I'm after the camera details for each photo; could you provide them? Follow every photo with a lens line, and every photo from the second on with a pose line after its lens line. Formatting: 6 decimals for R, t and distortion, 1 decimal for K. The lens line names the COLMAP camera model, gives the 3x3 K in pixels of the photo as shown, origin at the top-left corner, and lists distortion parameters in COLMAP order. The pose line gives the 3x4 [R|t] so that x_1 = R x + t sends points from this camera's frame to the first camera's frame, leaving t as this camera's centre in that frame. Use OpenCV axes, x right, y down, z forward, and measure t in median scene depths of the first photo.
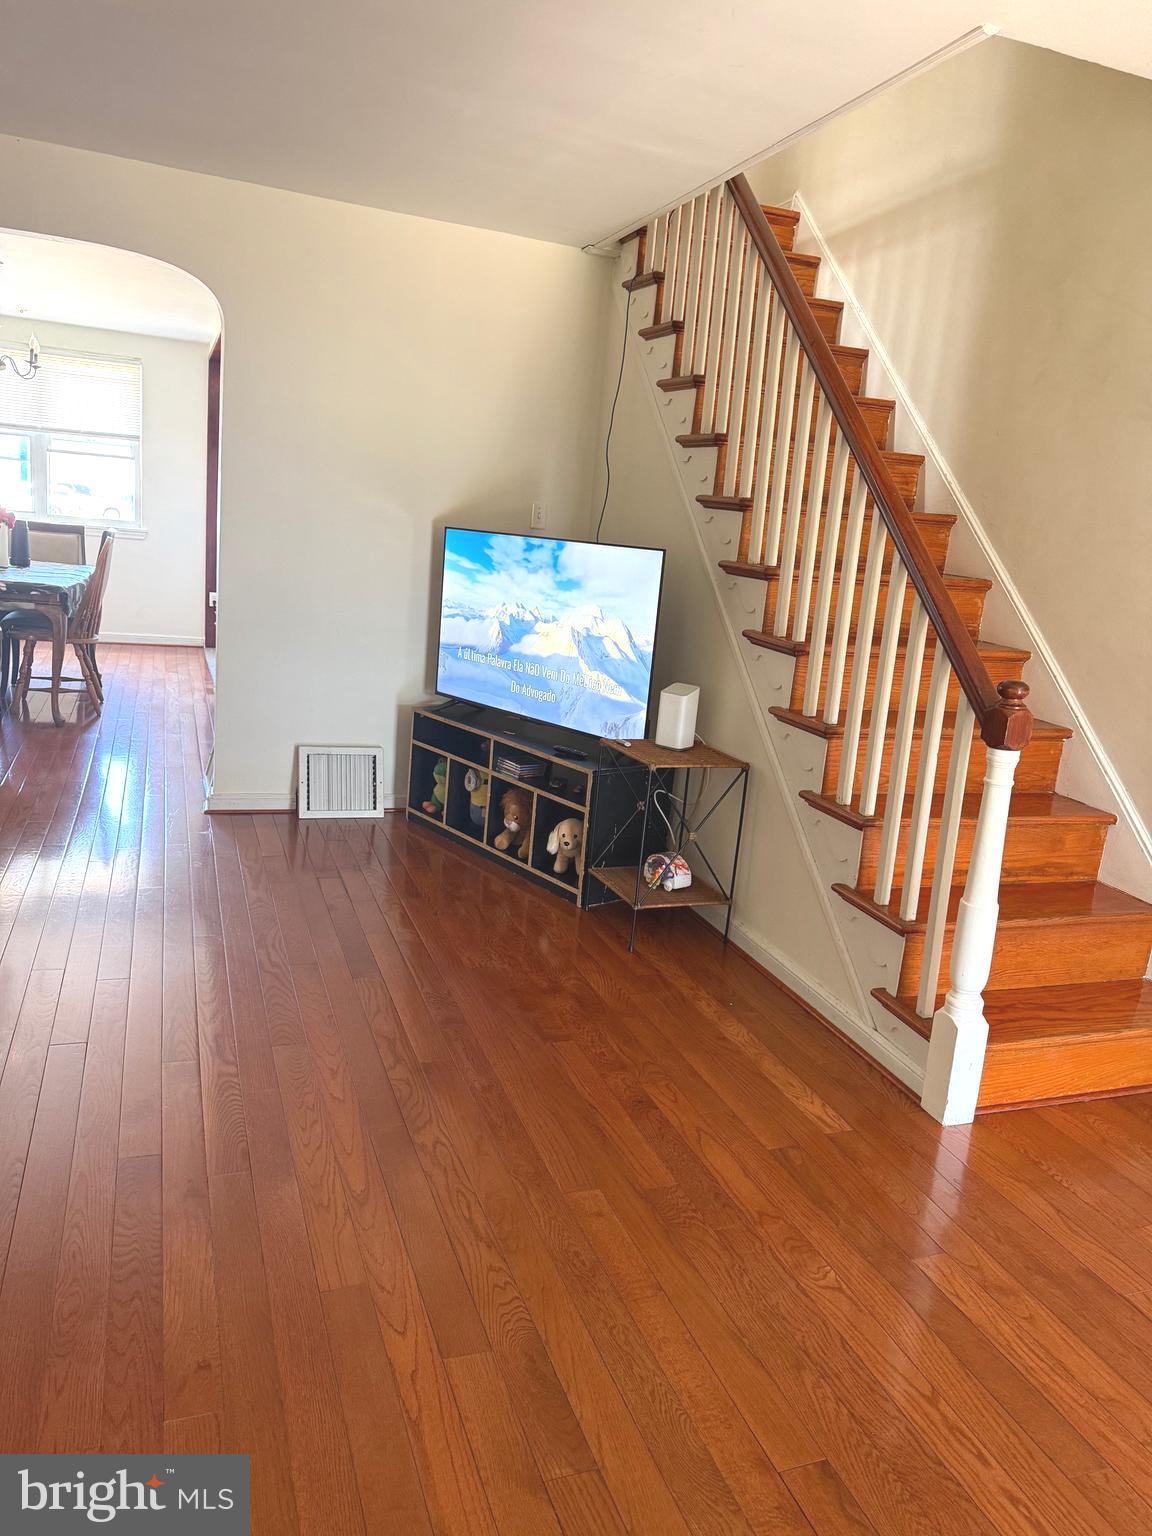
lens RADIAL K [[1103.4, 0, 576.0], [0, 1103.4, 768.0], [0, 0, 1]] dist [-0.002603, -0.001553]
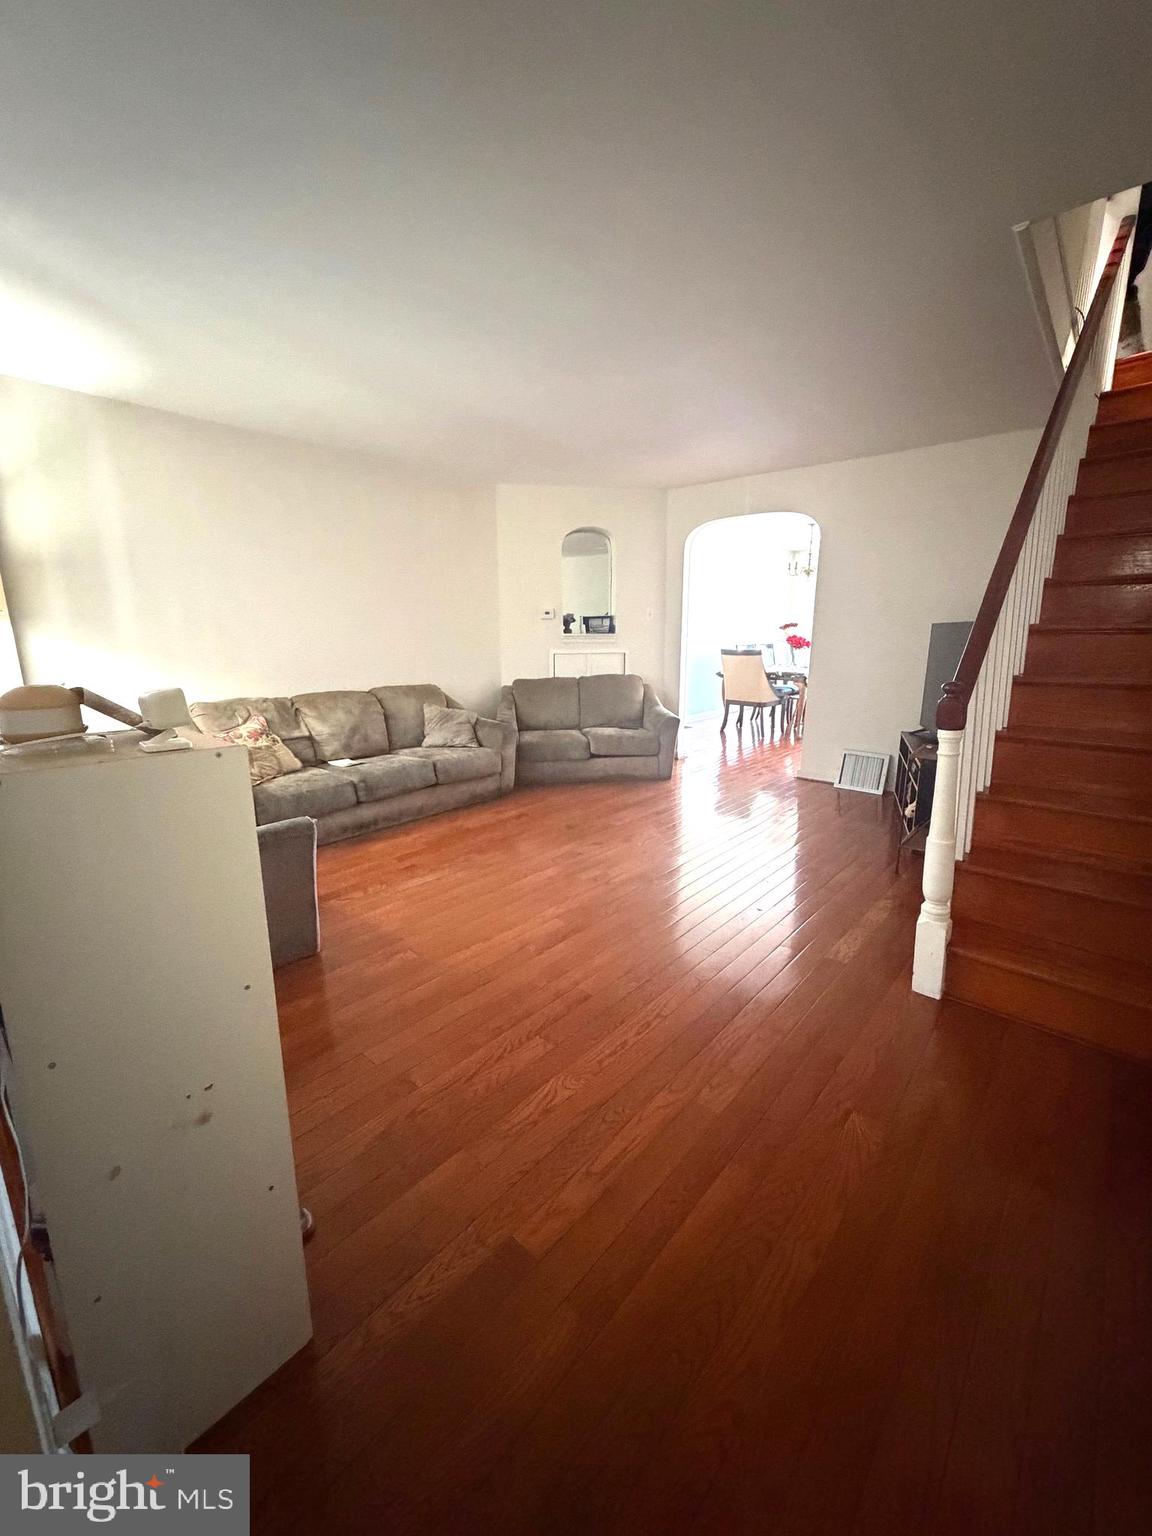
lens RADIAL K [[611.5, 0, 573.6], [0, 611.5, 759.9], [0, 0, 1]] dist [0.000775, -0.000011]
pose [[0.468824, 0.098478, -0.877785, 0.427300], [-0.150623, 0.988123, 0.030409, 0.034005], [0.870354, 0.117959, 0.478089, 0.095832]]
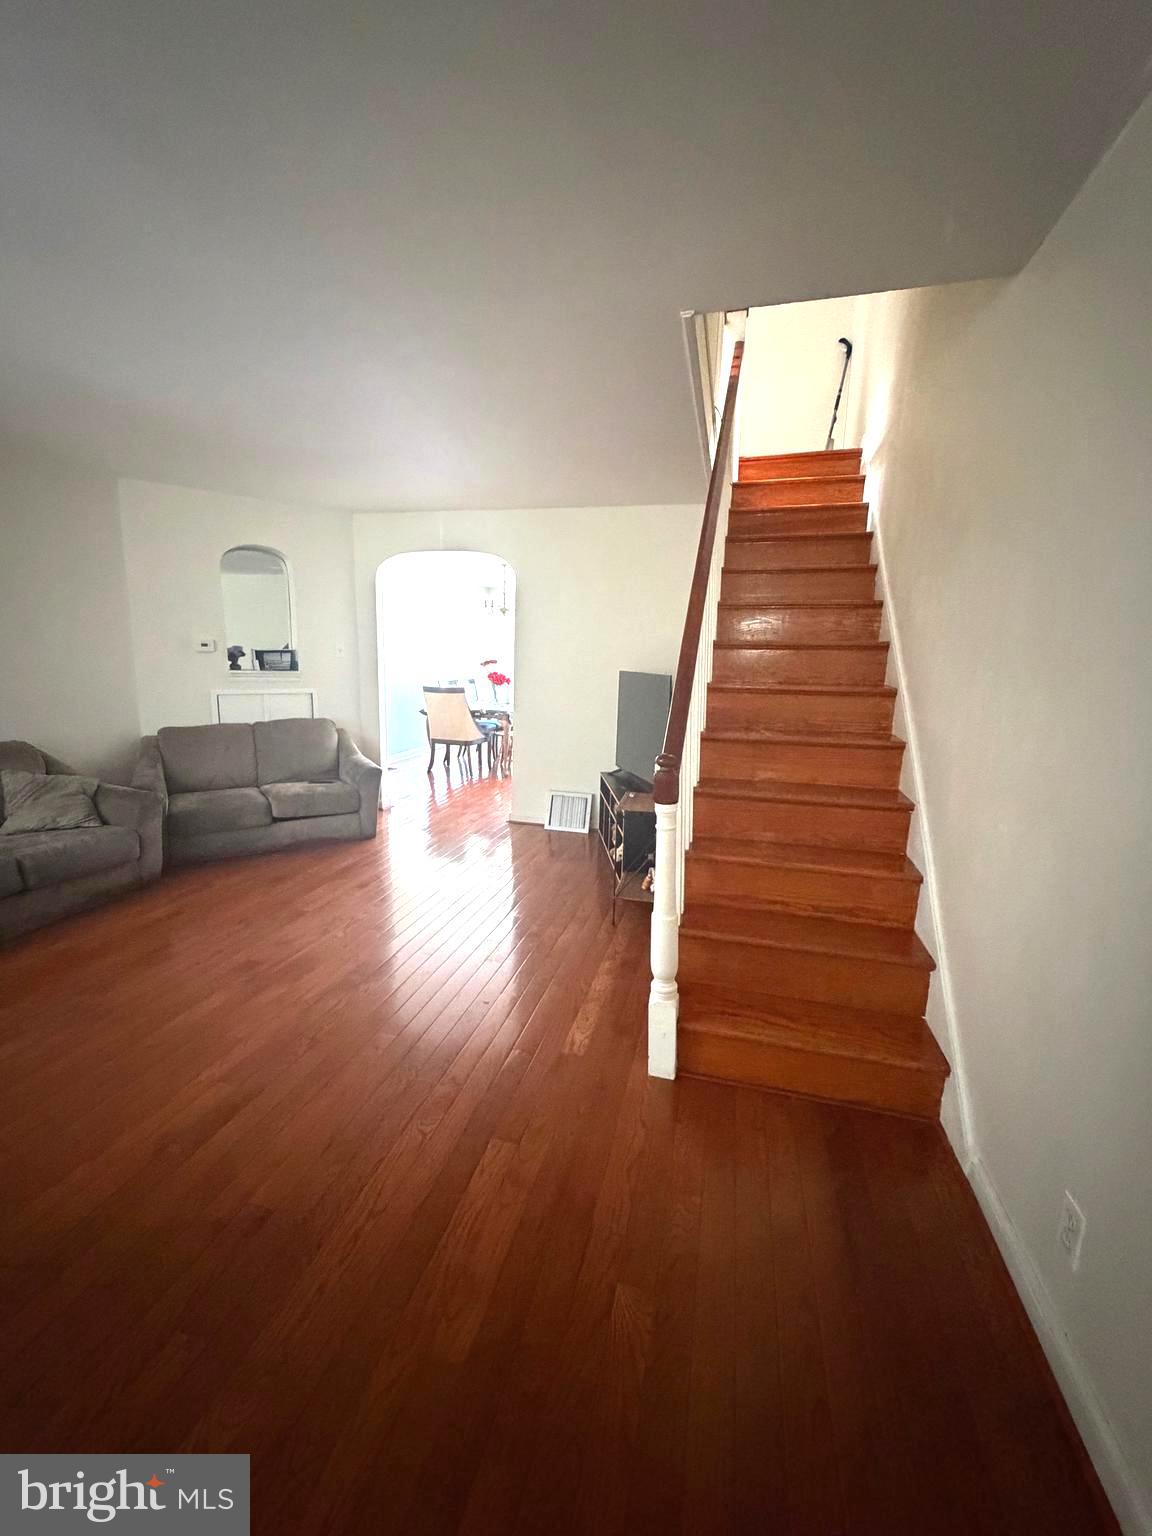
lens RADIAL K [[611.5, 0, 573.6], [0, 611.5, 759.9], [0, 0, 1]] dist [0.000775, -0.000011]
pose [[0.819439, 0.028564, -0.572455, 0.363864], [-0.079825, 0.994711, -0.064633, -0.006809], [0.567581, 0.098659, 0.817385, 0.145547]]
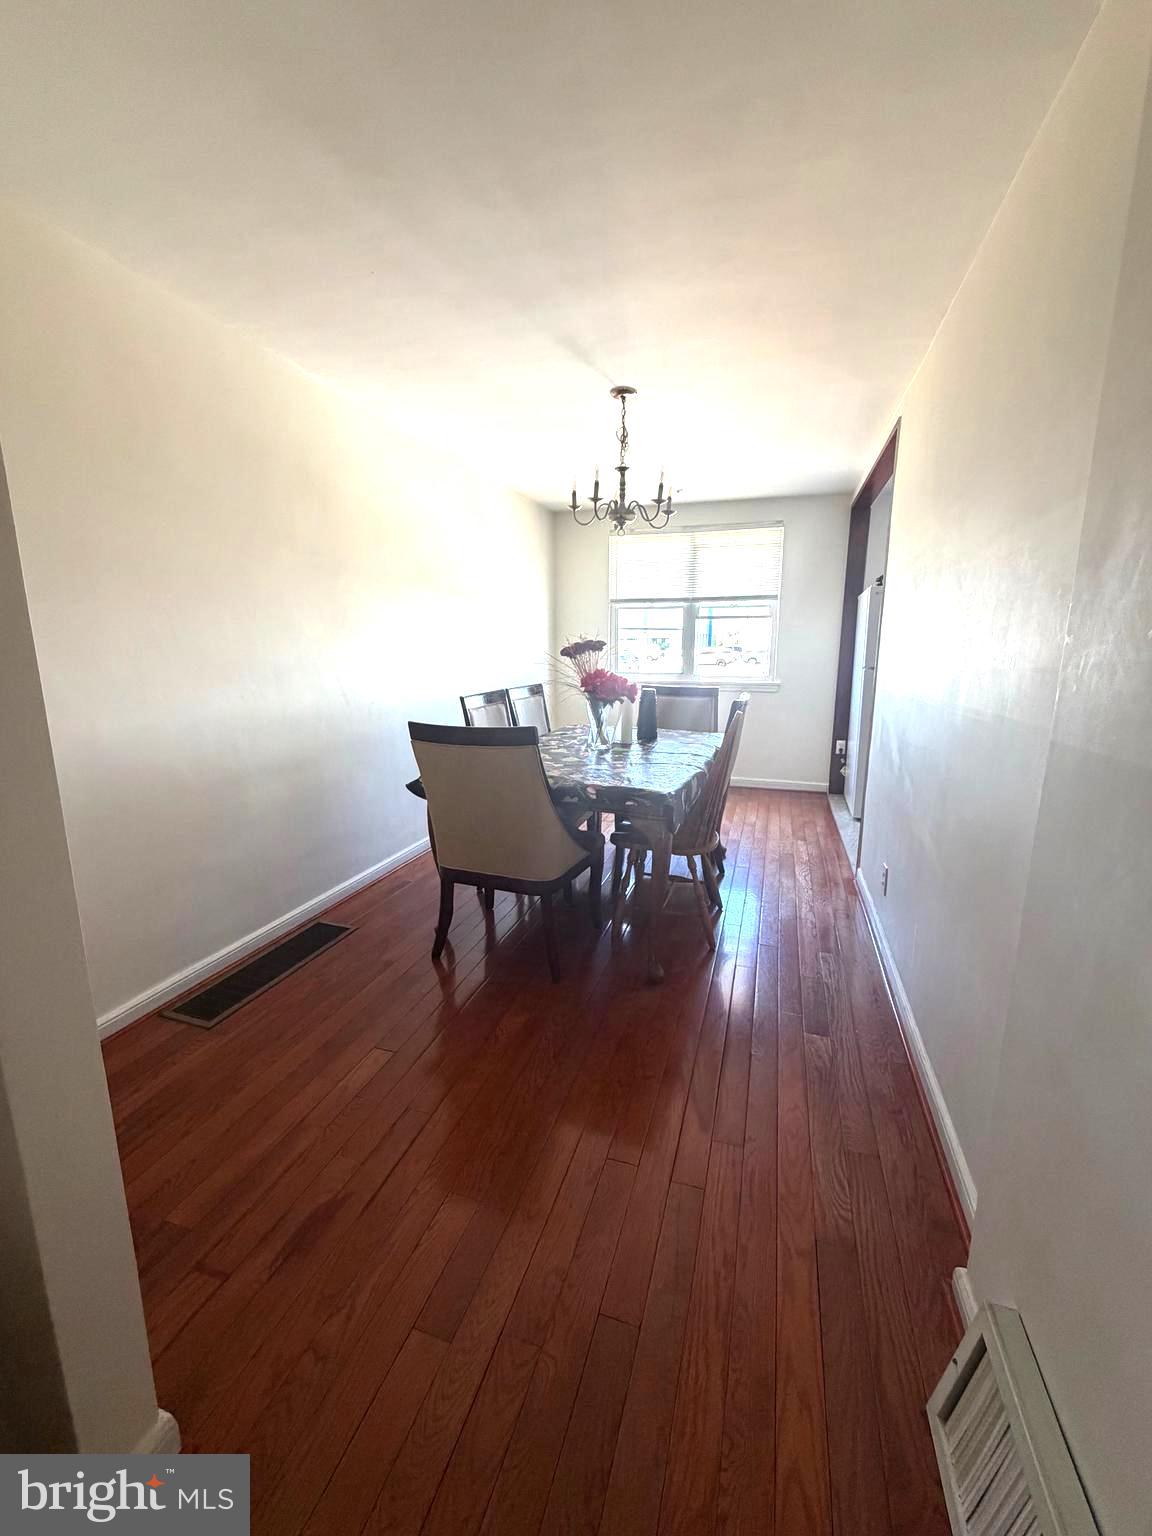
lens RADIAL K [[611.5, 0, 573.6], [0, 611.5, 759.9], [0, 0, 1]] dist [0.000775, -0.000011]
pose [[0.780556, 0.032839, -0.624222, -0.321357], [-0.068981, 0.997045, -0.033804, -0.200629], [0.621268, 0.069446, 0.780515, 0.780064]]
